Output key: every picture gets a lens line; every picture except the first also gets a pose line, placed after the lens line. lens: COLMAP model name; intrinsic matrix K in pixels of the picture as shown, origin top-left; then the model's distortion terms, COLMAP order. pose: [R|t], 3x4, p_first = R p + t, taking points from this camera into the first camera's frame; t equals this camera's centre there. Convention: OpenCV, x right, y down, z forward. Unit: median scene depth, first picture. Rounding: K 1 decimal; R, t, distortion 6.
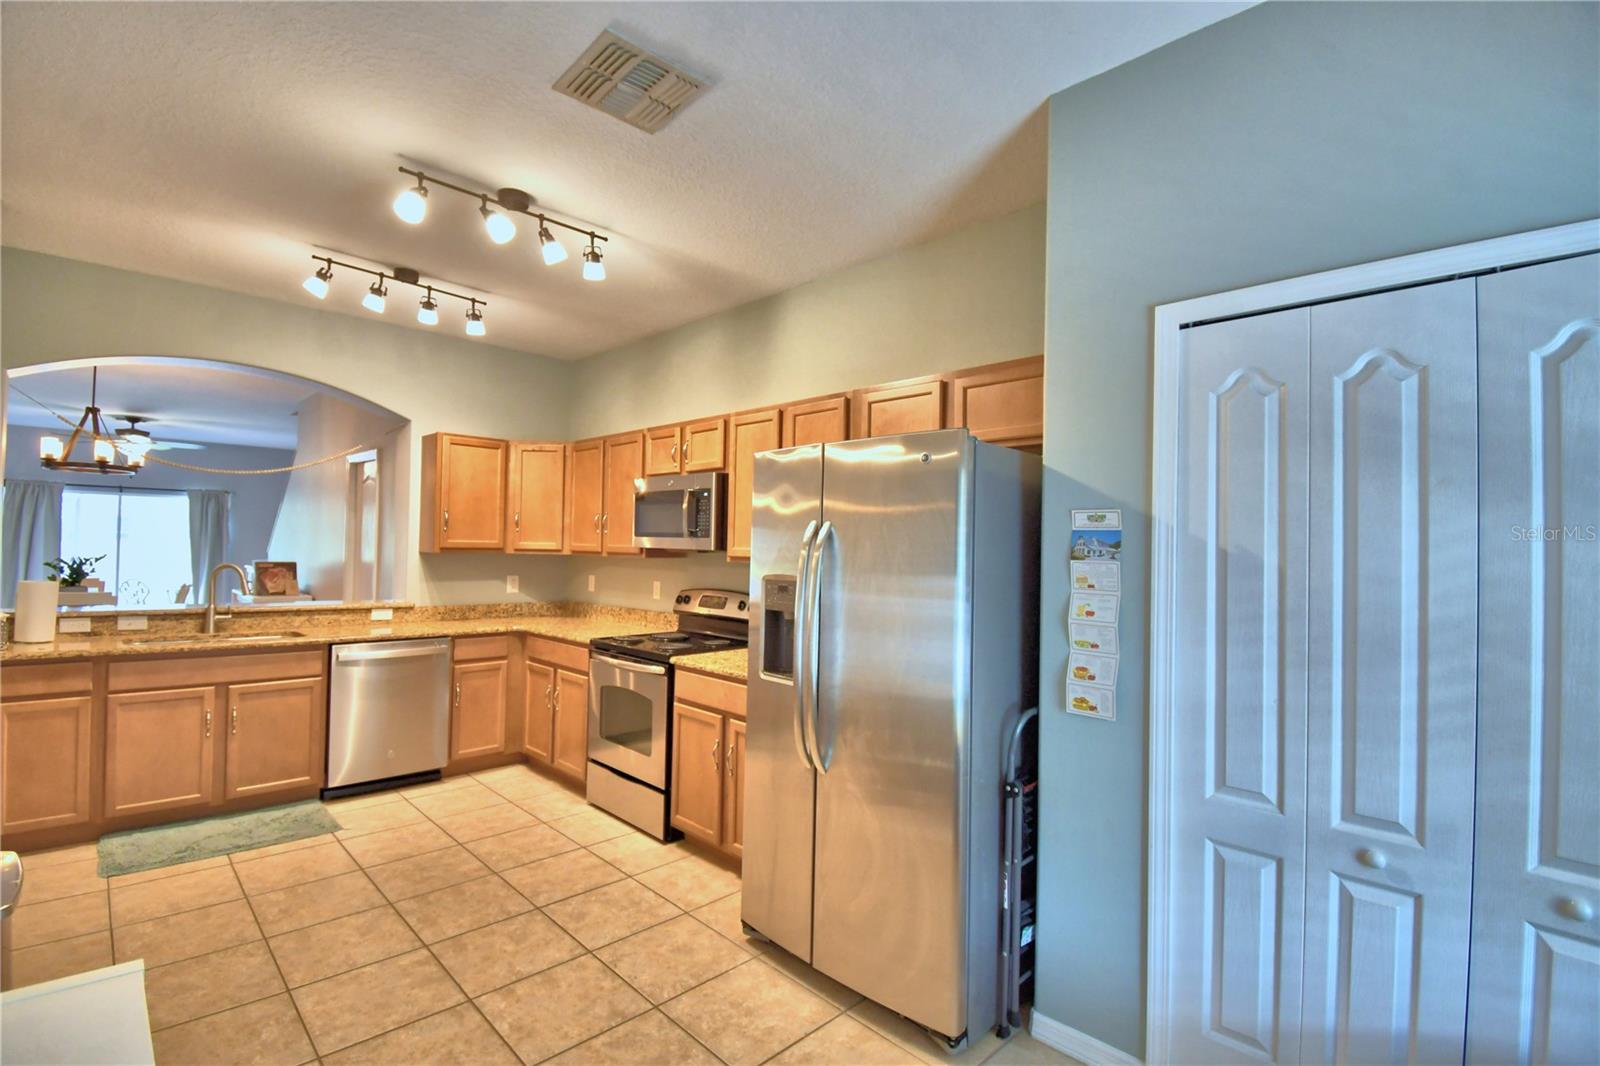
lens RADIAL K [[726.0, 0, 795.6], [0, 726.0, 534.8], [0, 0, 1]] dist [0.025430, -0.029728]
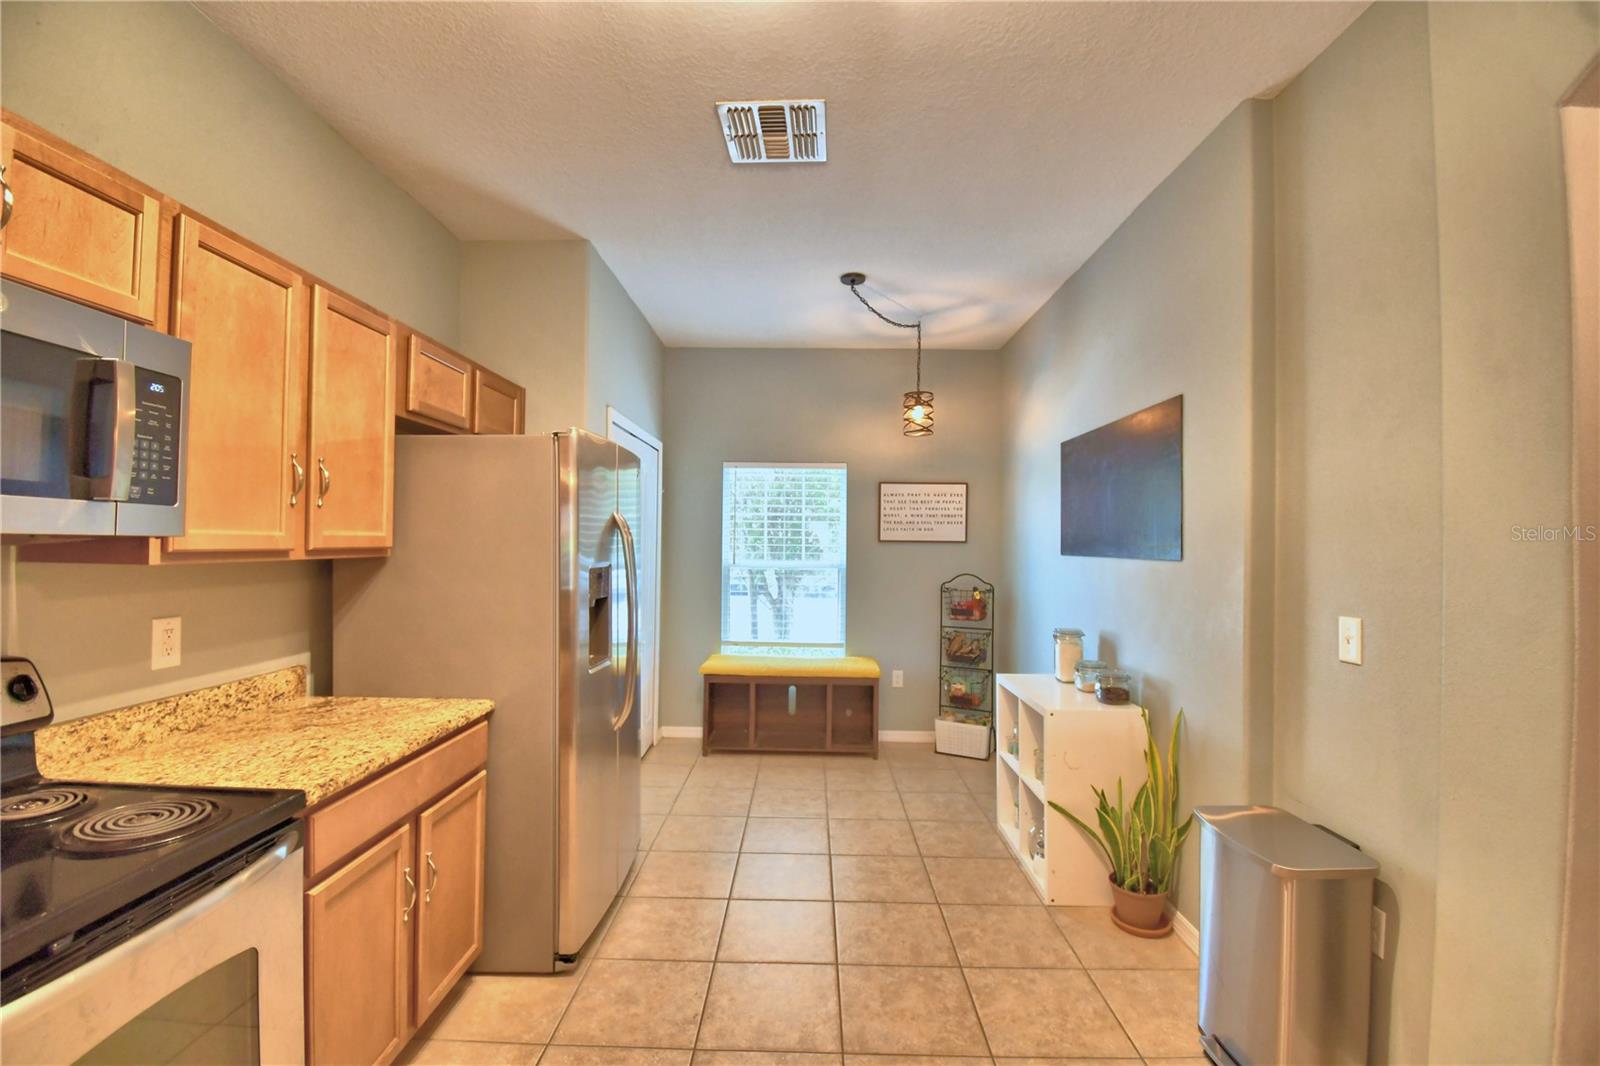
lens RADIAL K [[699.4, 0, 795.0], [0, 699.4, 535.4], [0, 0, 1]] dist [0.023241, -0.027980]
pose [[-0.696263, -0.026120, 0.717311, -0.613103], [-0.039510, 0.999217, -0.001965, 0.006352], [-0.716698, -0.029709, -0.696750, 1.012189]]
